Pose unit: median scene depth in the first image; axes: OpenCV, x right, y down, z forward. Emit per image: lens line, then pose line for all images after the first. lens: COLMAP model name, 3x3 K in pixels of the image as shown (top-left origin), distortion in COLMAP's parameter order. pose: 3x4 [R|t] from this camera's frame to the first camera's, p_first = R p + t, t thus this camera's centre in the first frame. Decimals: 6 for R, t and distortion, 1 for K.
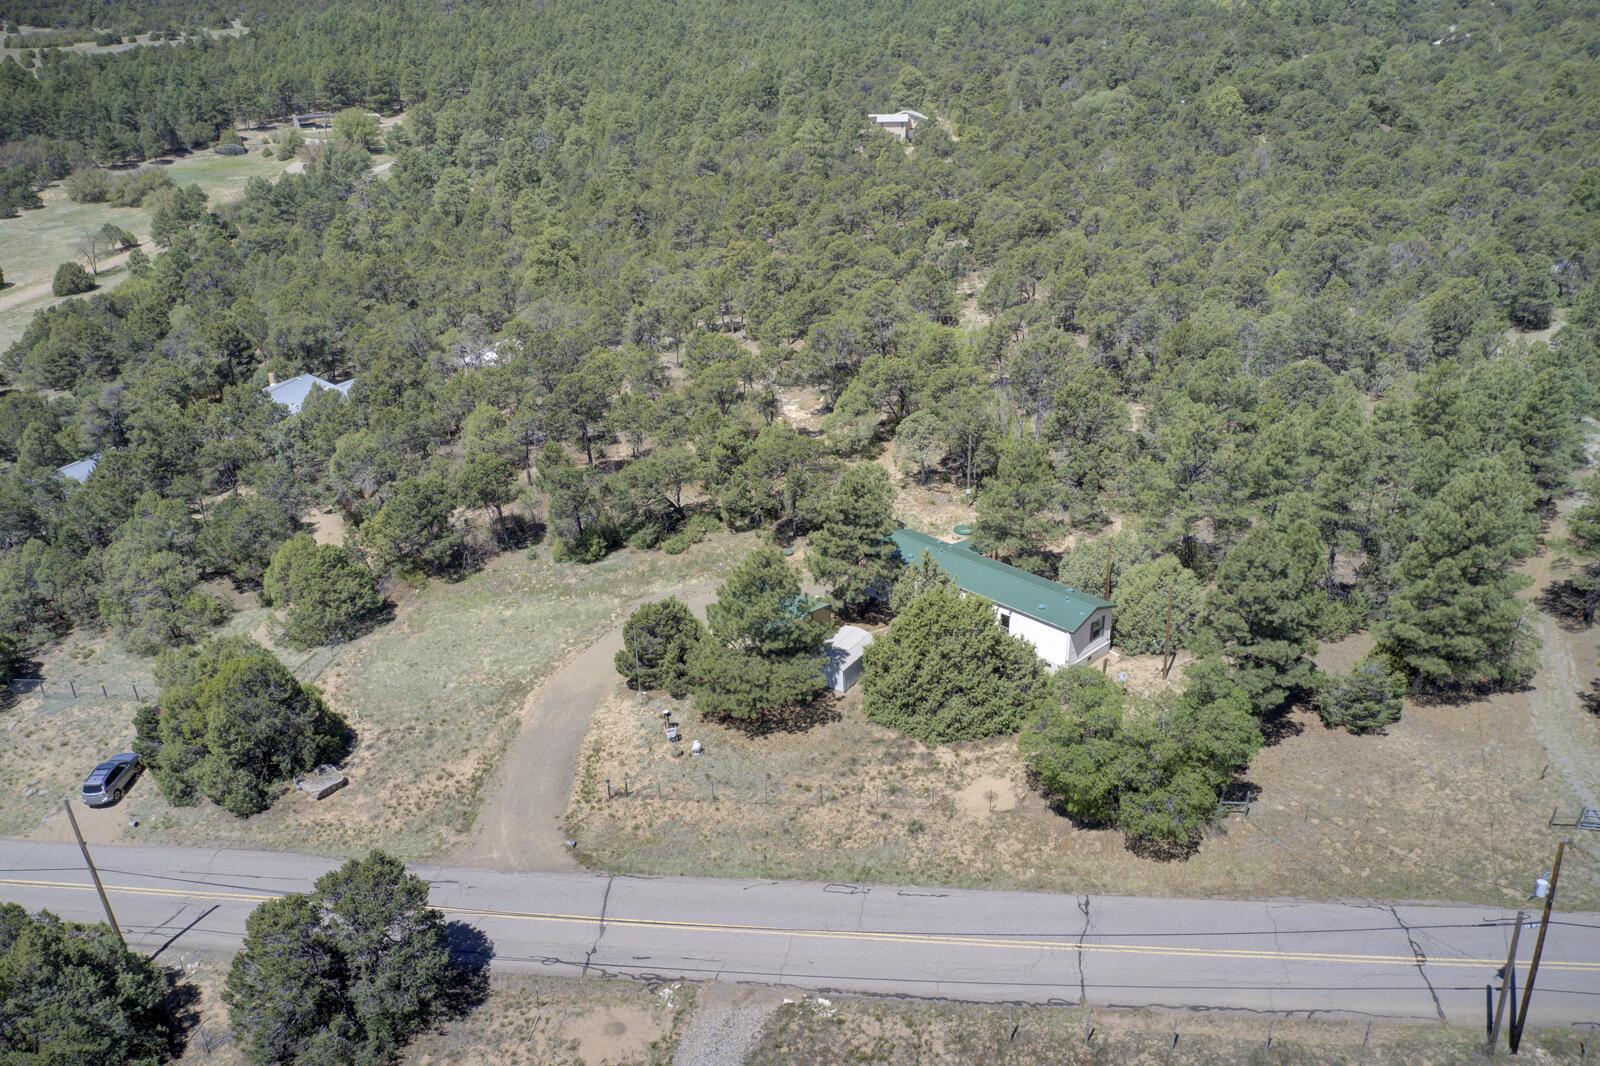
lens RADIAL K [[1244.3, 0, 800.0], [0, 1244.3, 533.0], [0, 0, 1]] dist [-0.058388, 0.003987]
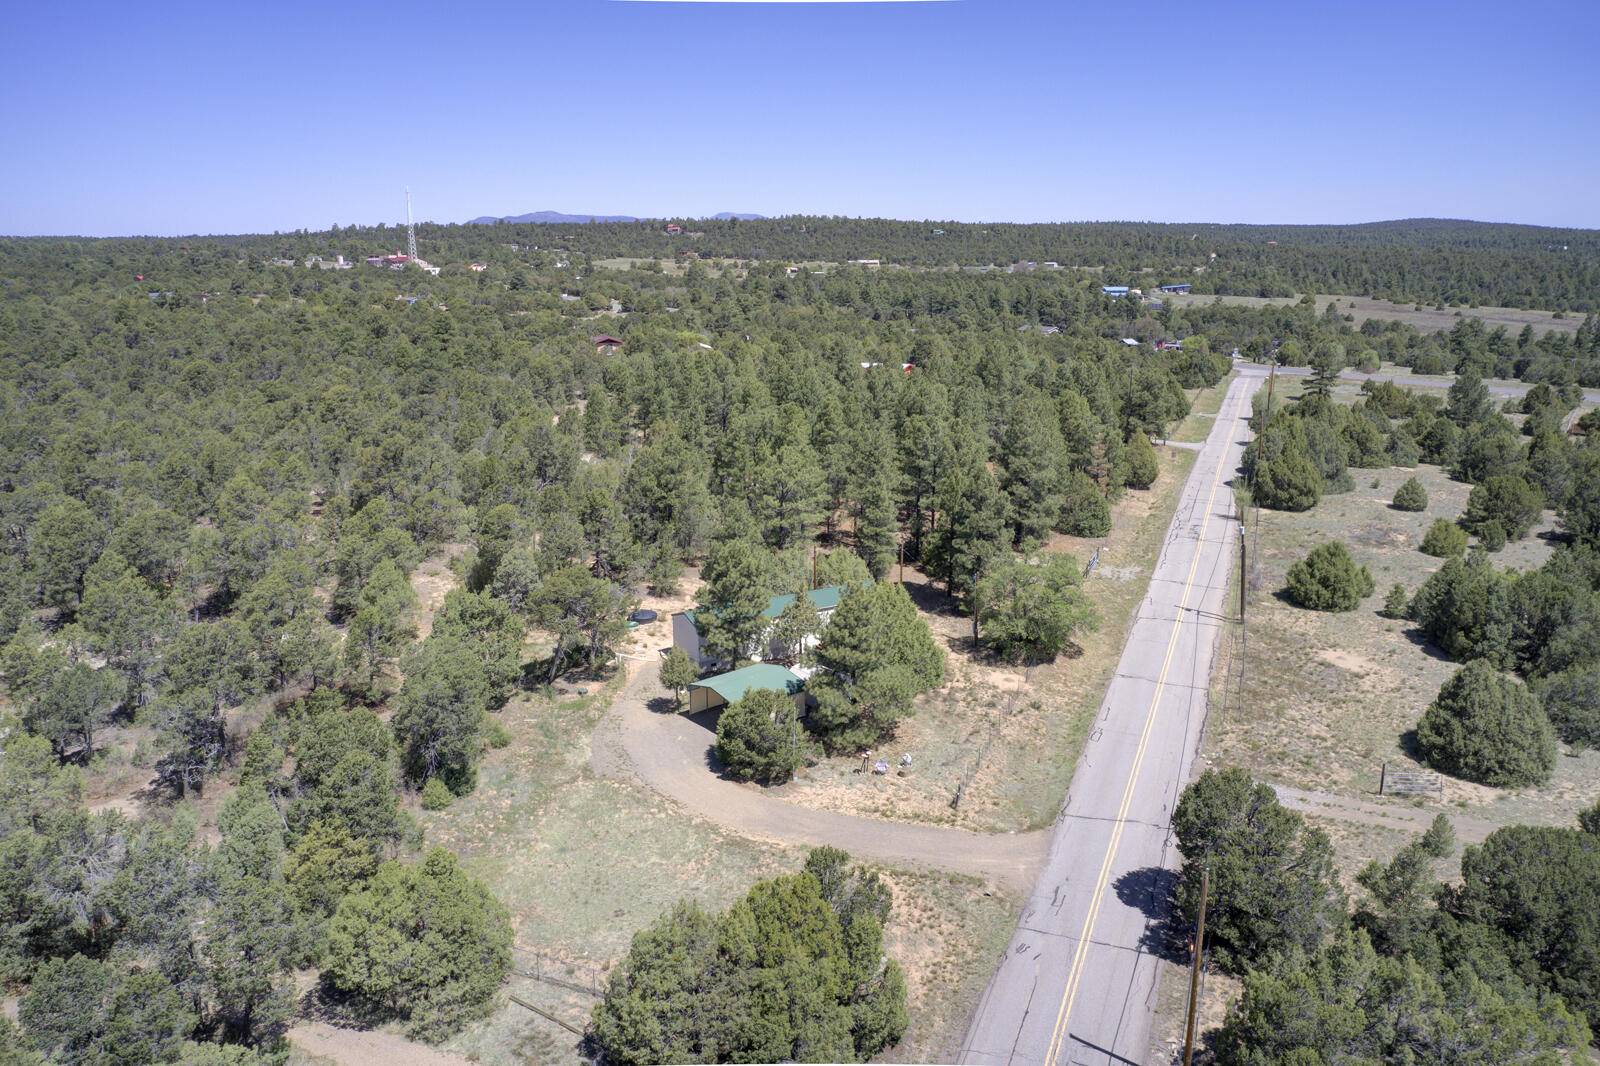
lens RADIAL K [[1217.7, 0, 800.0], [0, 1217.7, 533.0], [0, 0, 1]] dist [-0.032679, 0.002204]
pose [[0.247495, -0.206488, 0.946630, -1.086588], [0.411998, 0.906722, 0.090067, -0.147794], [-0.876929, 0.367719, 0.309482, 0.669760]]
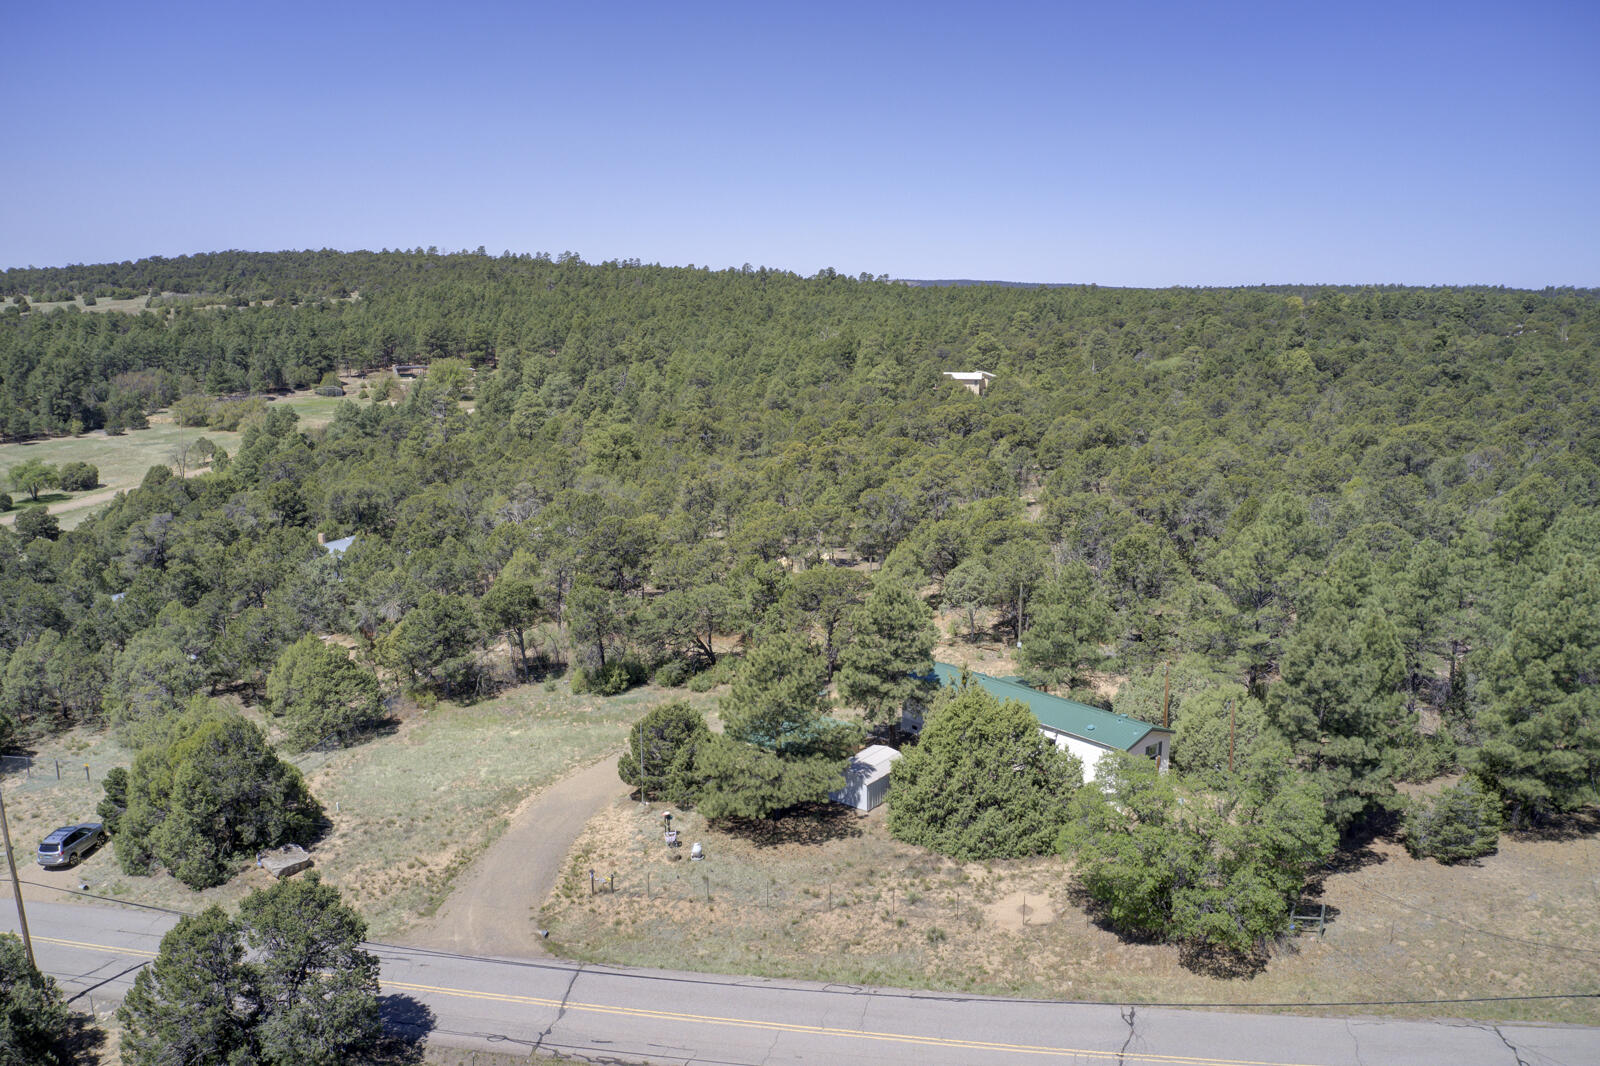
lens RADIAL K [[1266.2, 0, 798.2], [0, 1266.2, 534.9], [0, 0, 1]] dist [-0.099379, 0.002626]
pose [[0.997065, 0.039327, -0.065681, 0.039641], [-0.053703, 0.970758, -0.233978, 0.158689], [0.054559, 0.236818, 0.970021, 0.074862]]
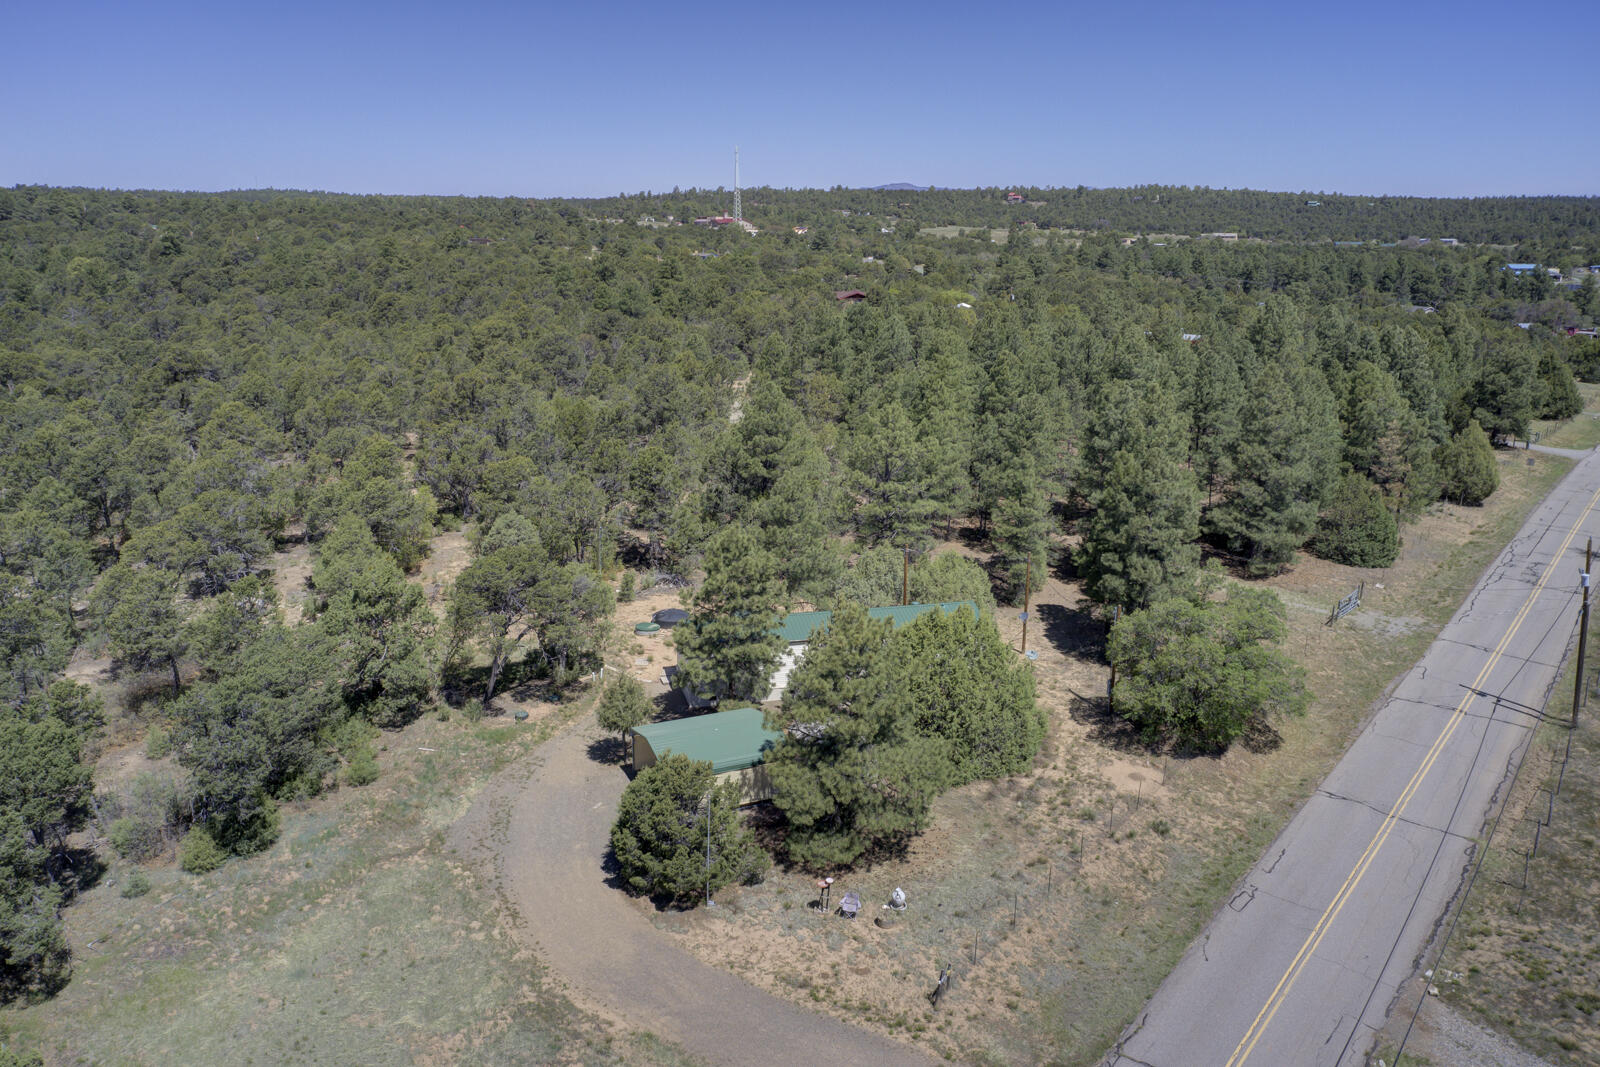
lens RADIAL K [[1245.5, 0, 792.5], [0, 1245.5, 523.3], [0, 0, 1]] dist [0.006374, 0.016567]
pose [[0.507428, -0.181084, 0.842452, -0.659383], [0.346544, 0.938007, -0.007108, -0.039838], [-0.788939, 0.295553, 0.538724, 0.605701]]
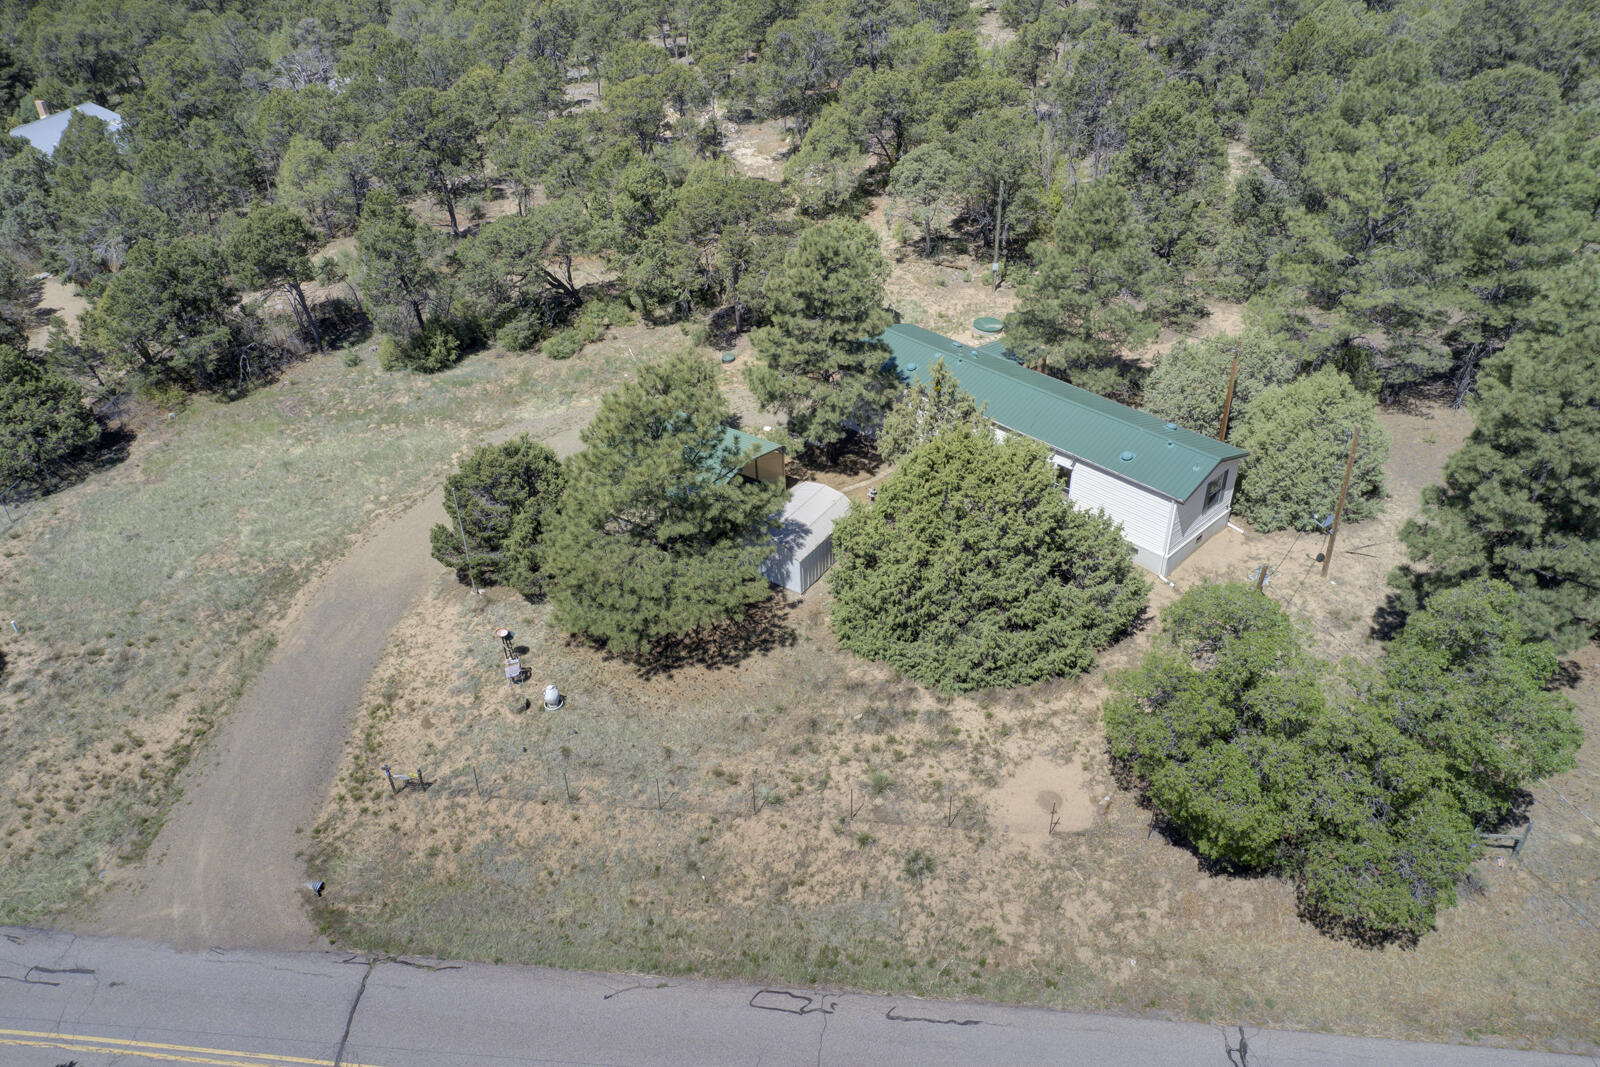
lens RADIAL K [[1227.8, 0, 795.1], [0, 1227.8, 530.1], [0, 0, 1]] dist [-0.021151, 0.028587]
pose [[0.999970, 0.002714, 0.007307, 0.029268], [-0.003918, 0.985408, 0.170161, -0.006941], [-0.006739, -0.170185, 0.985389, 0.429504]]
